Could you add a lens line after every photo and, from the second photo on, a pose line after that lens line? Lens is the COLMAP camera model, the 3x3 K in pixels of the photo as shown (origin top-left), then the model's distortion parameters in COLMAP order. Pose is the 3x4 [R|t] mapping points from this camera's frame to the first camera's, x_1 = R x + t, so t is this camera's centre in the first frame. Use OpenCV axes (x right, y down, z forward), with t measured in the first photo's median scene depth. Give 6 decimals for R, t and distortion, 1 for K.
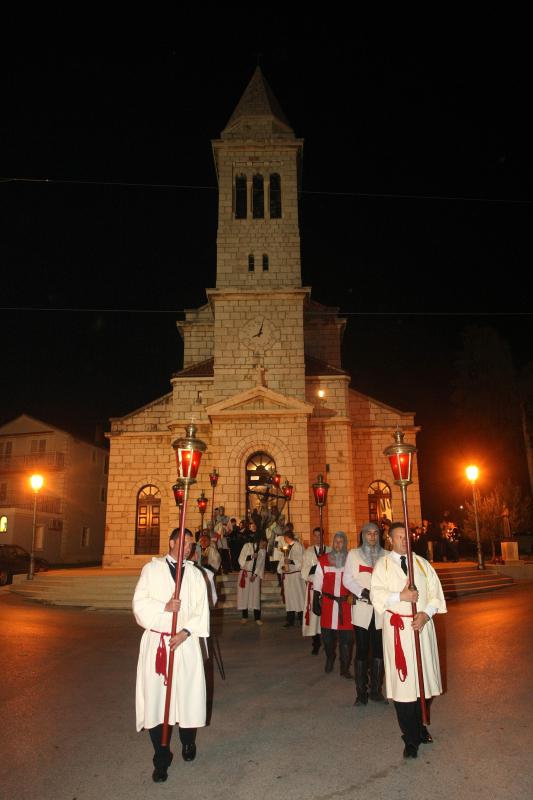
lens RADIAL K [[539.6, 0, 273.5], [0, 539.6, 399.0], [0, 0, 1]] dist [-0.045645, -0.001801]
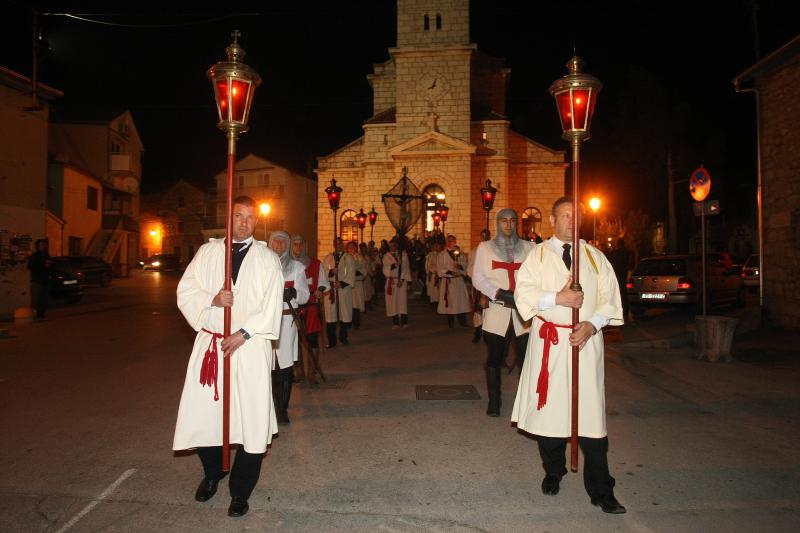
lens RADIAL K [[501.9, 0, 410.9], [0, 501.9, 251.1], [0, 0, 1]] dist [-0.052746, 0.001586]
pose [[0.992236, 0.015125, -0.123448, 0.064037], [0.014795, 0.971174, 0.237912, -0.027386], [0.123488, -0.237891, 0.963410, -0.159012]]
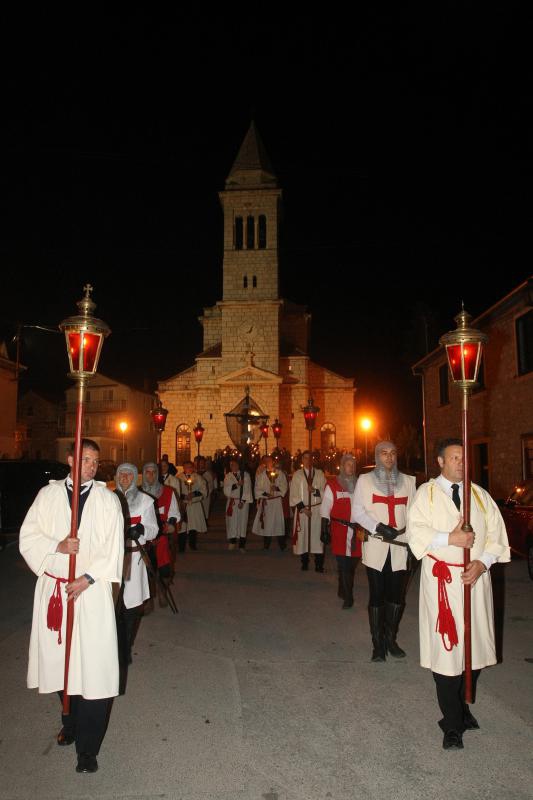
lens RADIAL K [[560.1, 0, 242.5], [0, 560.1, 412.8], [0, 0, 1]] dist [-0.048784, 0.002237]
pose [[0.994242, 0.008919, -0.106782, 0.120800], [0.009797, 0.984789, 0.173480, -0.159938], [0.106706, -0.173527, 0.979031, -0.607041]]
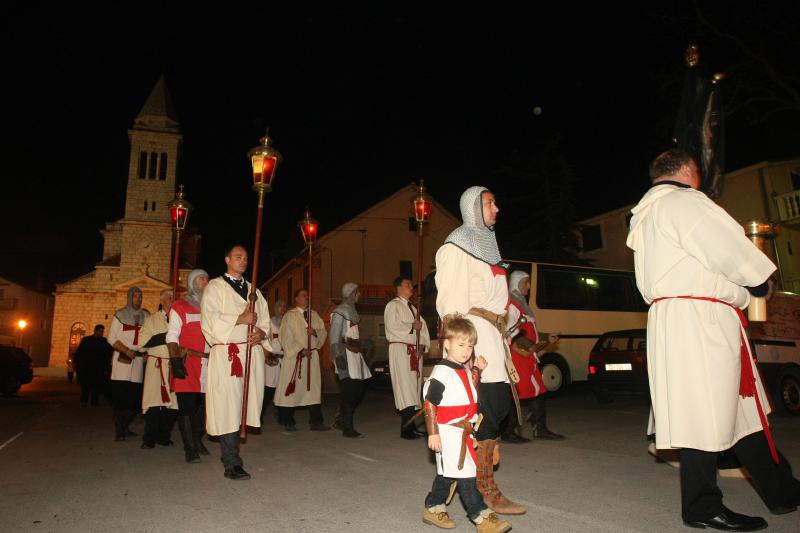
lens RADIAL K [[573.9, 0, 386.8], [0, 573.9, 247.6], [0, 0, 1]] dist [-0.040694, 0.012286]
pose [[0.953775, 0.062848, 0.293878, 0.179291], [-0.079825, 0.995741, 0.046124, -0.262110], [-0.289727, -0.067451, 0.954730, -1.102592]]
